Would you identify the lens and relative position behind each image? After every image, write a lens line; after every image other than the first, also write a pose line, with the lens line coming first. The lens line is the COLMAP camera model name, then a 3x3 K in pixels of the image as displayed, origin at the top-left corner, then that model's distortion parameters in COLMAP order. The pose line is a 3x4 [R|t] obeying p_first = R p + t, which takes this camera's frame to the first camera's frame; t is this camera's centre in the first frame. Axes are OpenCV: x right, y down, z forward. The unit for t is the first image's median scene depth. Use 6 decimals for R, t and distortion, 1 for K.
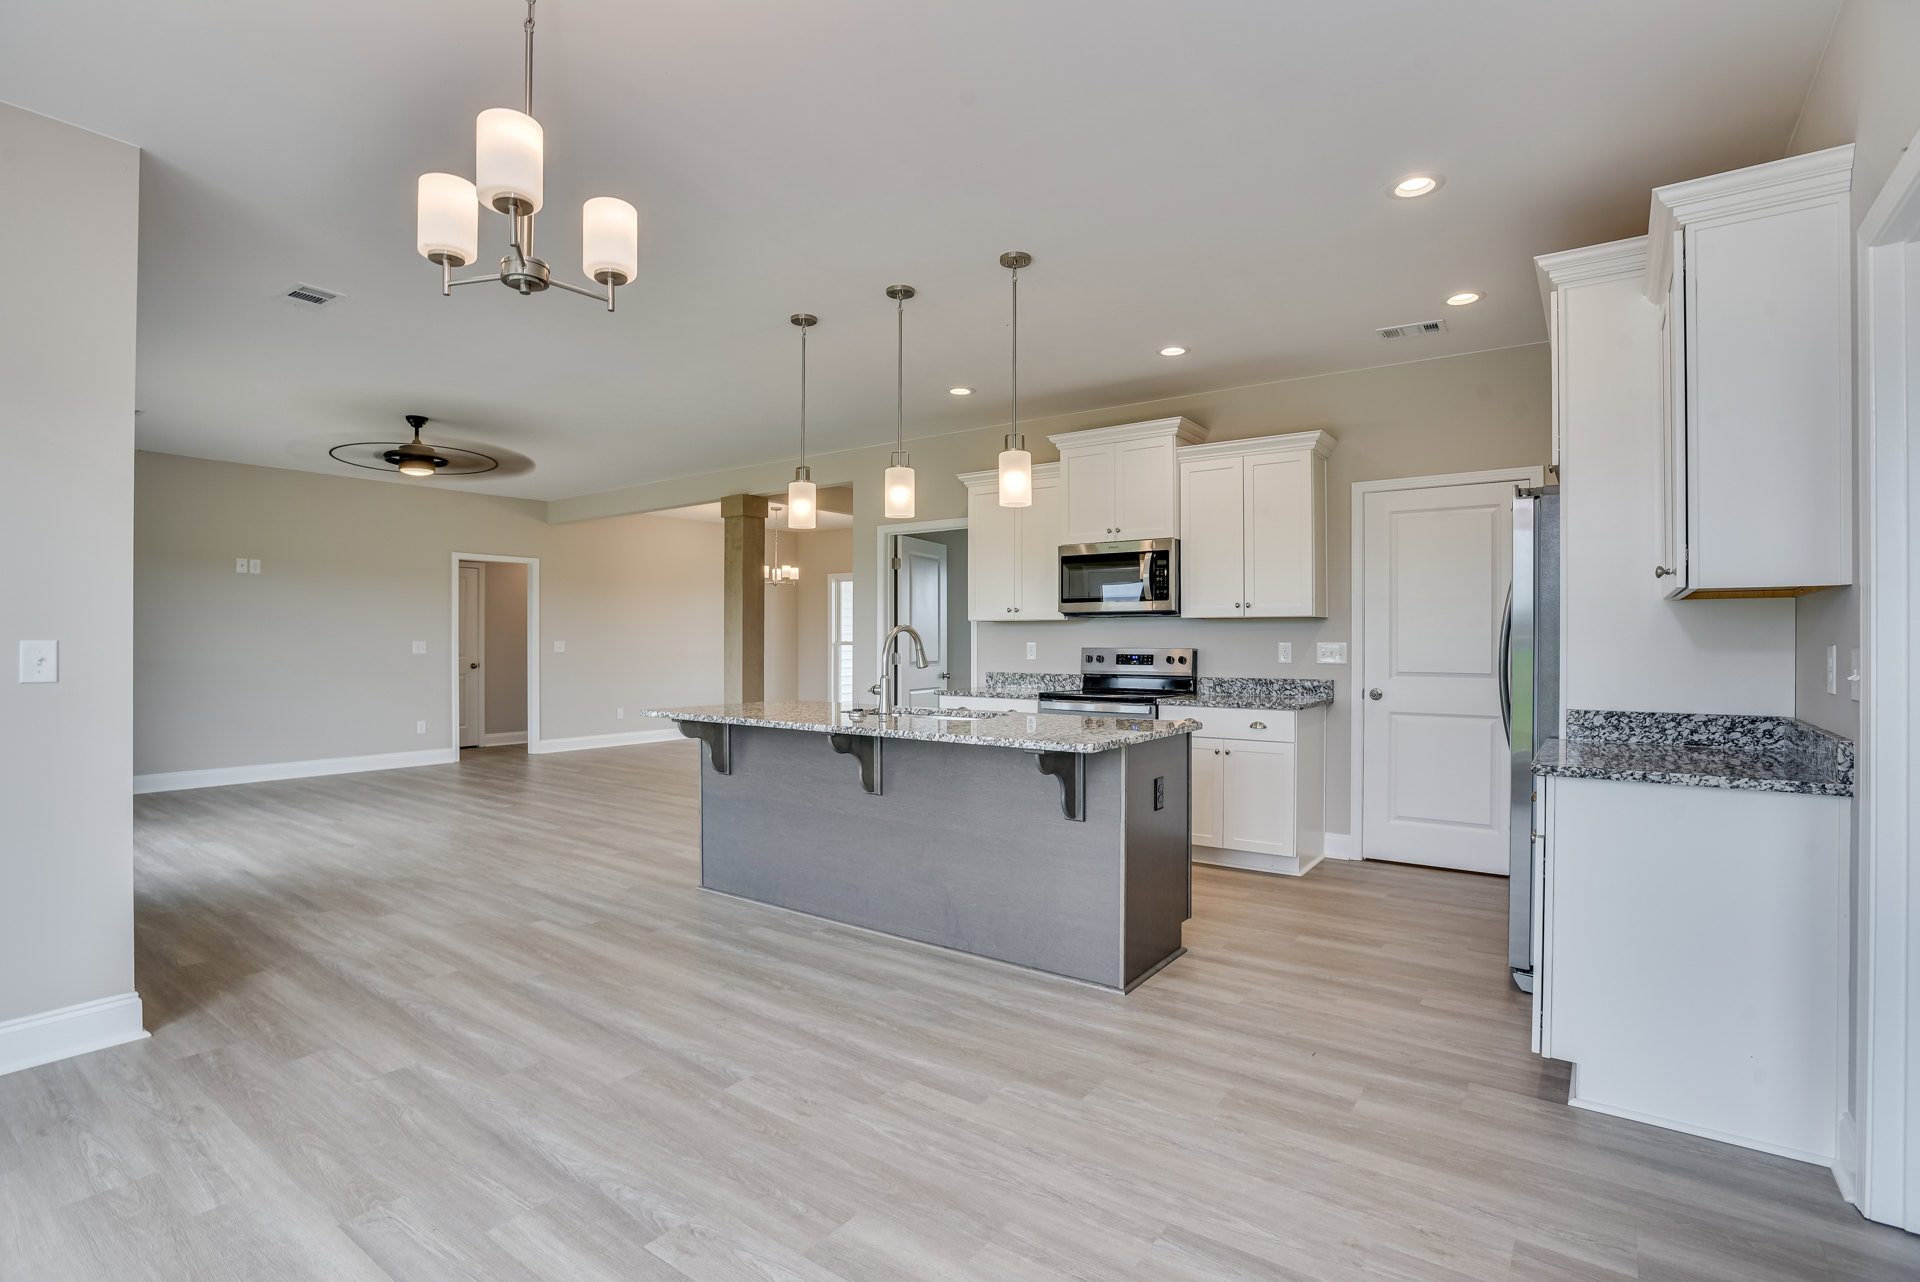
lens RADIAL K [[930.2, 0, 950.7], [0, 930.2, 628.4], [0, 0, 1]] dist [-0.054254, 0.020723]
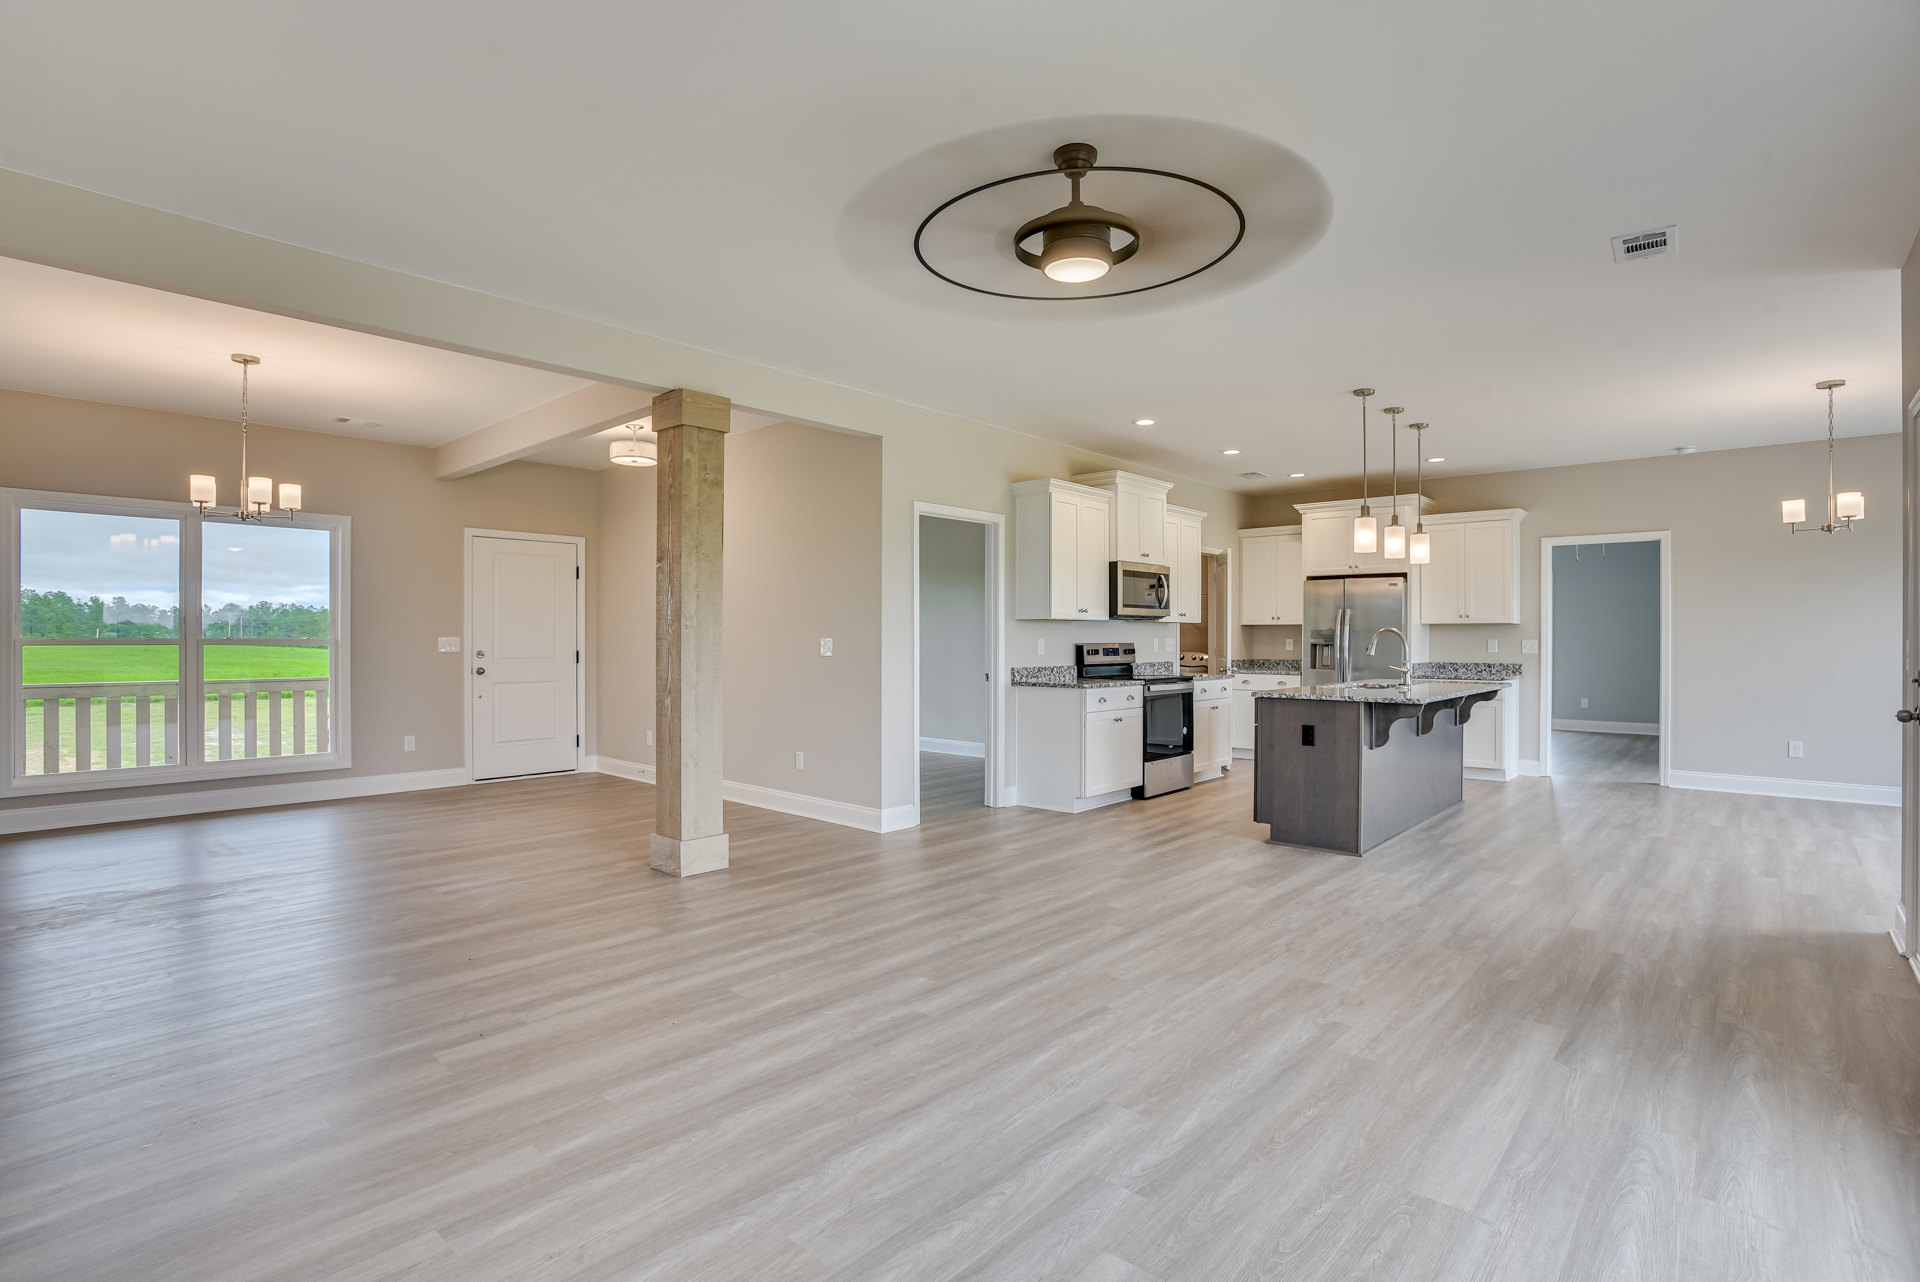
lens RADIAL K [[930.2, 0, 961.6], [0, 930.2, 647.2], [0, 0, 1]] dist [-0.054254, 0.020723]
pose [[0.092440, -0.008808, 0.995679, -1.274519], [-0.015290, 0.999830, 0.010264, 0.018866], [-0.995601, -0.016173, 0.092290, 1.230008]]
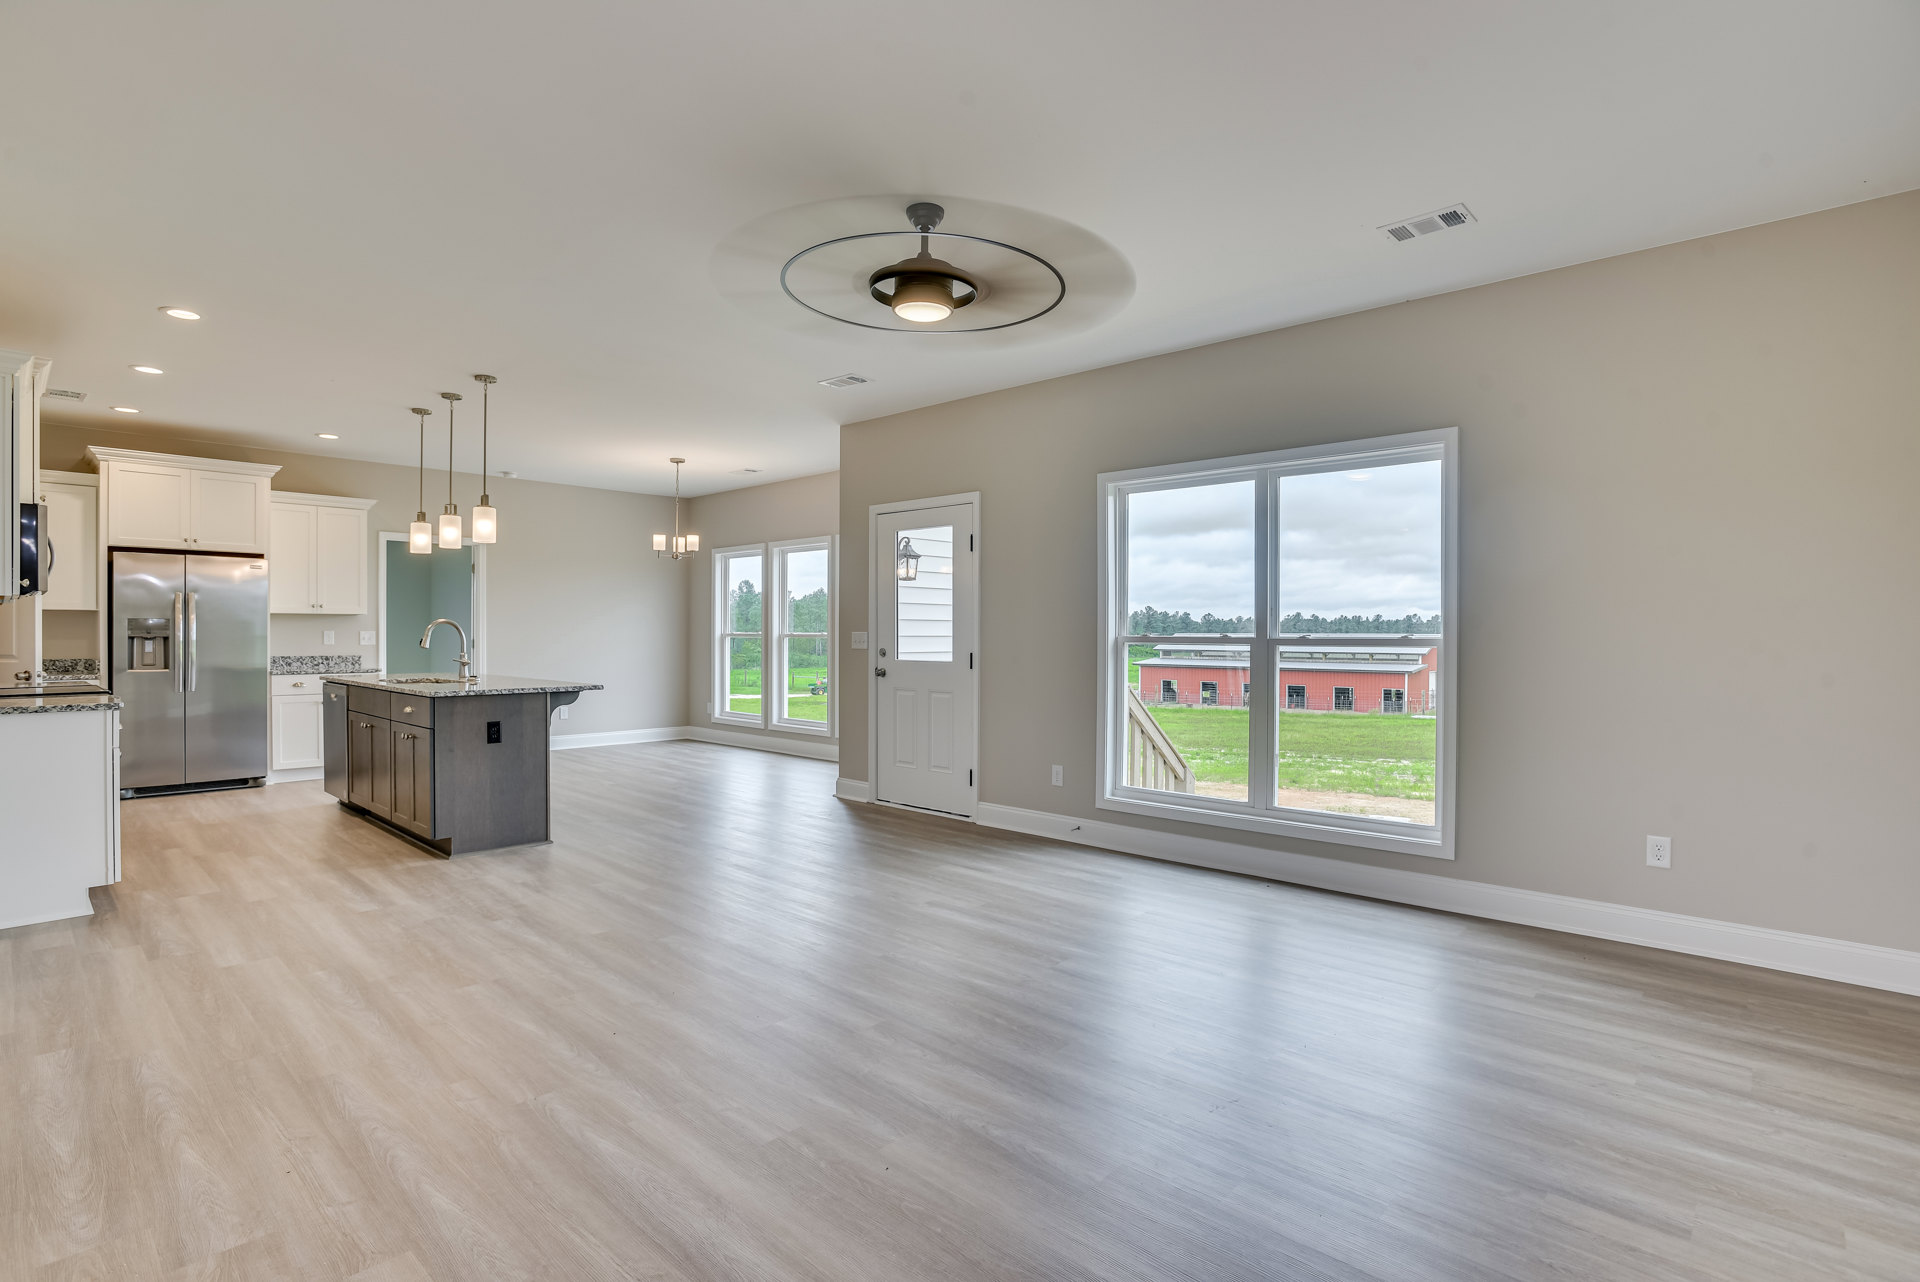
lens RADIAL K [[930.2, 0, 949.1], [0, 930.2, 638.3], [0, 0, 1]] dist [-0.054254, 0.020723]
pose [[-0.993204, -0.003713, 0.116326, -0.803092], [-0.004617, 0.999961, -0.007501, 0.027089], [-0.116294, -0.007987, -0.993183, 1.858394]]
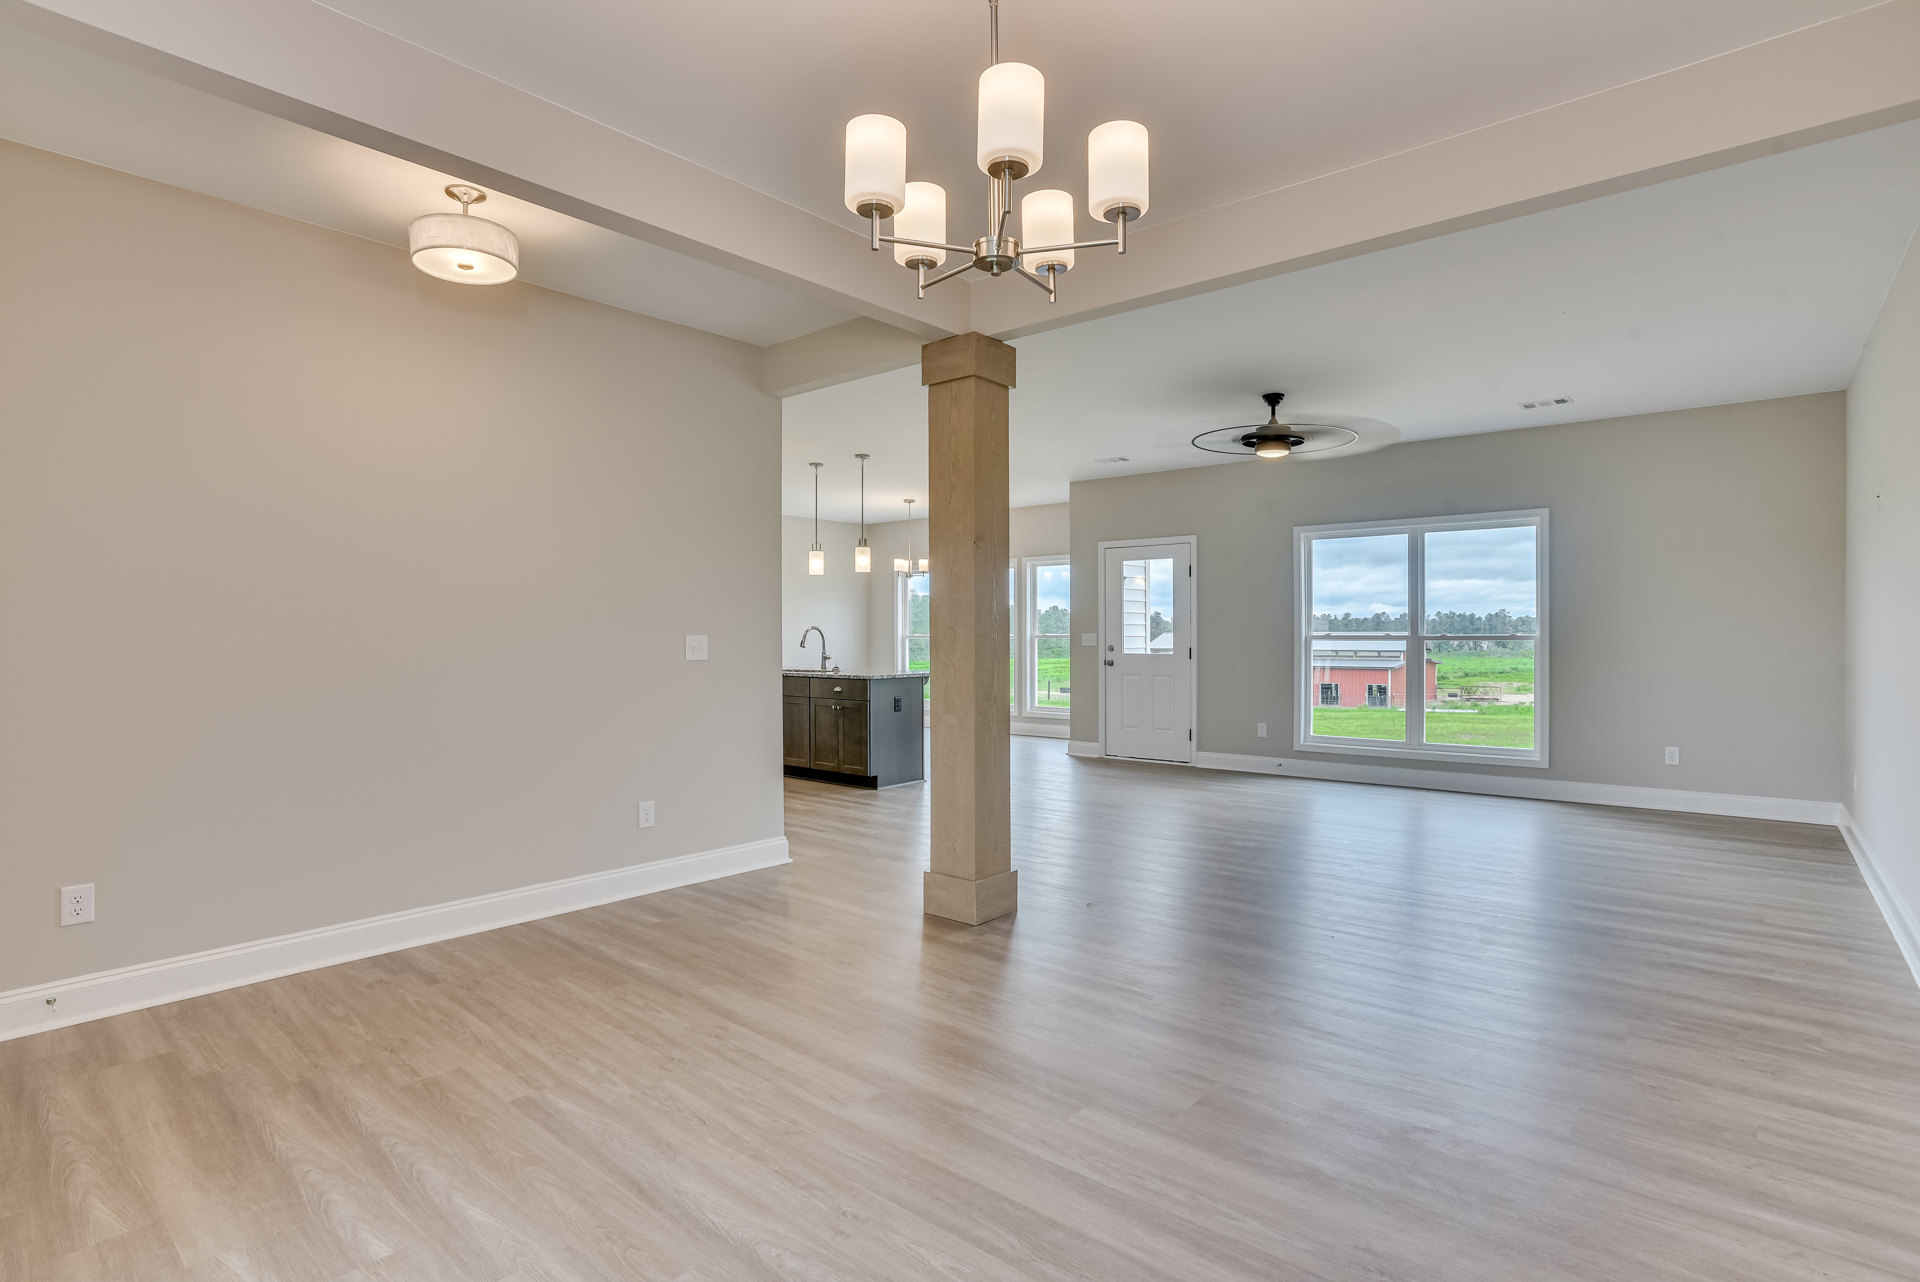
lens RADIAL K [[930.2, 0, 953.1], [0, 930.2, 631.1], [0, 0, 1]] dist [-0.054254, 0.020723]
pose [[-0.997164, 0.003443, 0.075176, -0.397178], [0.002131, 0.999844, -0.017527, 0.035012], [-0.075224, -0.017317, -0.997016, 2.385943]]
